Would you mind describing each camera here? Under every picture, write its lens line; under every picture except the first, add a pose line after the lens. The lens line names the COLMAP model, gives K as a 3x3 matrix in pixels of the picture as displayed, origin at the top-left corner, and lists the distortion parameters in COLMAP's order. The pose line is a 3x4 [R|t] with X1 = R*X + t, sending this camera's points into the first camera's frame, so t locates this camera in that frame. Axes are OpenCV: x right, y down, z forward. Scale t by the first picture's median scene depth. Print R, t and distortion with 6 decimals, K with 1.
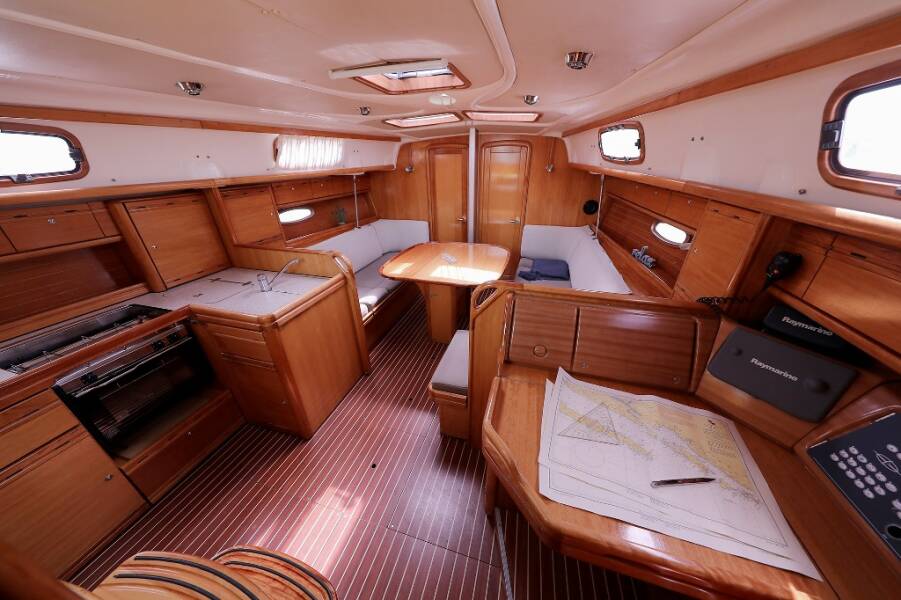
lens RADIAL K [[283.9, 0, 450.5], [0, 283.9, 299.8], [0, 0, 1]] dist [-0.004519, 0.000011]
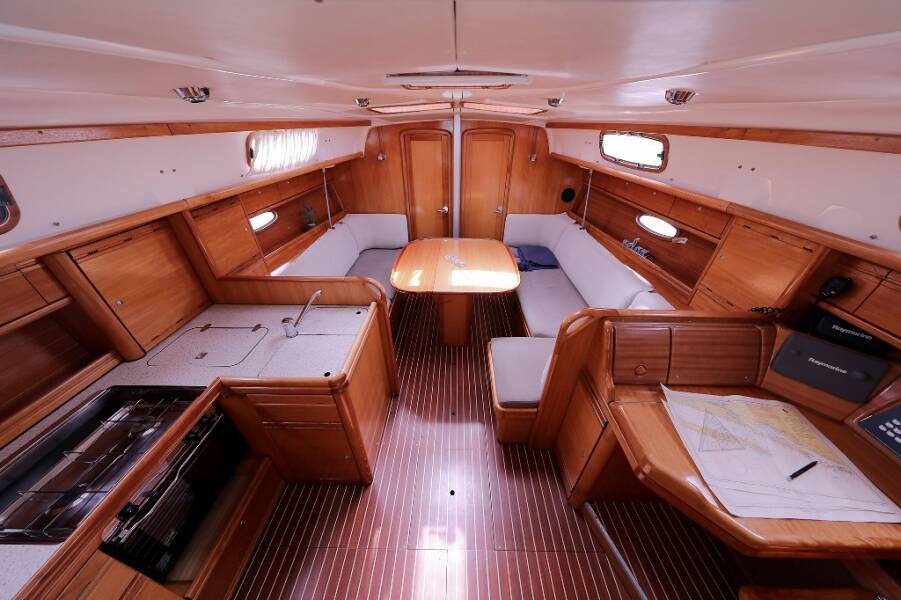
lens RADIAL K [[283.9, 0, 451.2], [0, 283.9, 300.7], [0, 0, 1]] dist [-0.004519, 0.000011]
pose [[0.964081, -0.129988, 0.231625, -0.408703], [0.105324, 0.987662, 0.115893, -0.195548], [-0.243832, -0.087335, 0.965877, 0.090990]]
